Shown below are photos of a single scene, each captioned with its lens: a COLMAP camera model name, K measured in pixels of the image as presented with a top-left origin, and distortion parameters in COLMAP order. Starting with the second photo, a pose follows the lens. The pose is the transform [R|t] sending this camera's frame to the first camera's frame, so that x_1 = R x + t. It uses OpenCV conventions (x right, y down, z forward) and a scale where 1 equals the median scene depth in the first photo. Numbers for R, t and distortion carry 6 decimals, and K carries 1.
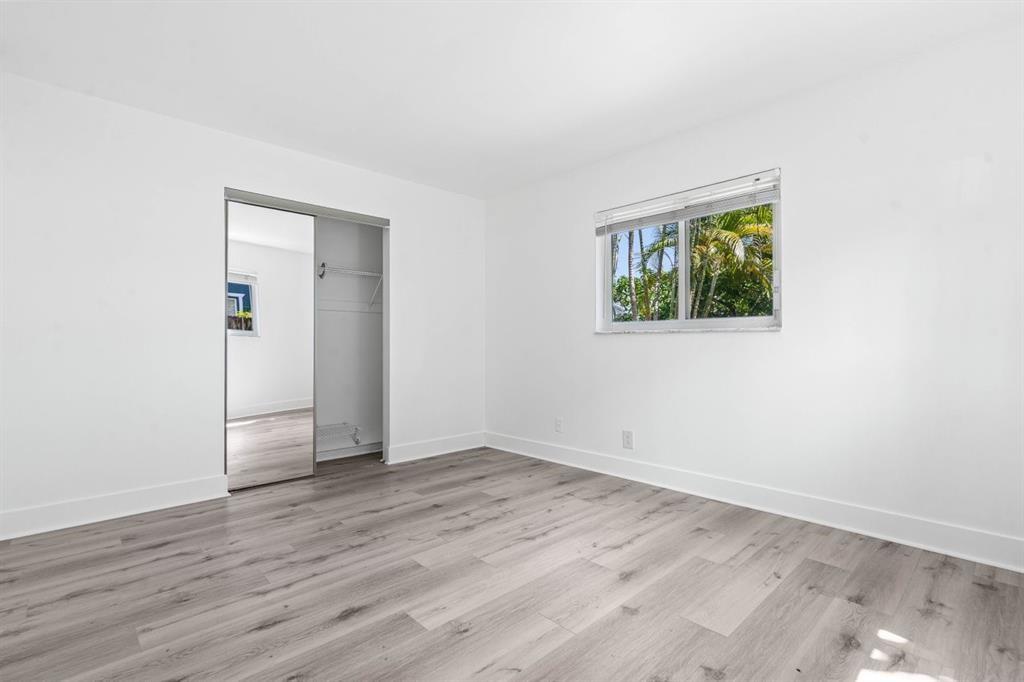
lens RADIAL K [[468.7, 0, 520.7], [0, 468.7, 337.2], [0, 0, 1]] dist [-0.000941, 0.000263]
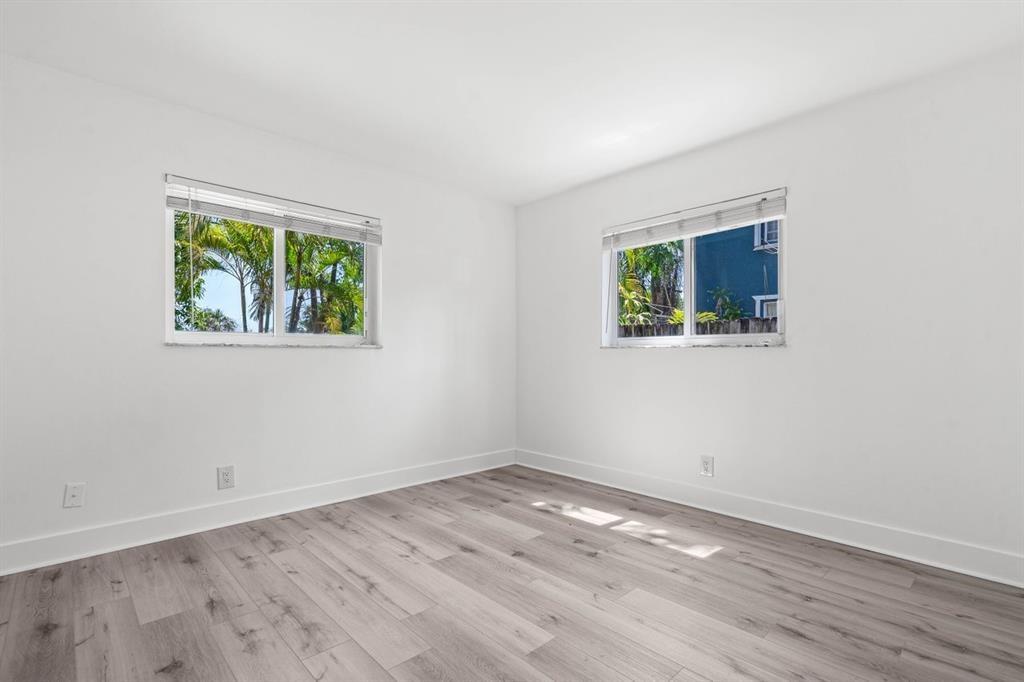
lens RADIAL K [[487.8, 0, 488.3], [0, 487.8, 355.6], [0, 0, 1]] dist [-0.001457, -0.000091]
pose [[0.034294, 0.000576, 0.999412, -0.804317], [-0.014697, 0.999892, -0.000072, 0.001712], [-0.999304, -0.014686, 0.034298, 0.701778]]
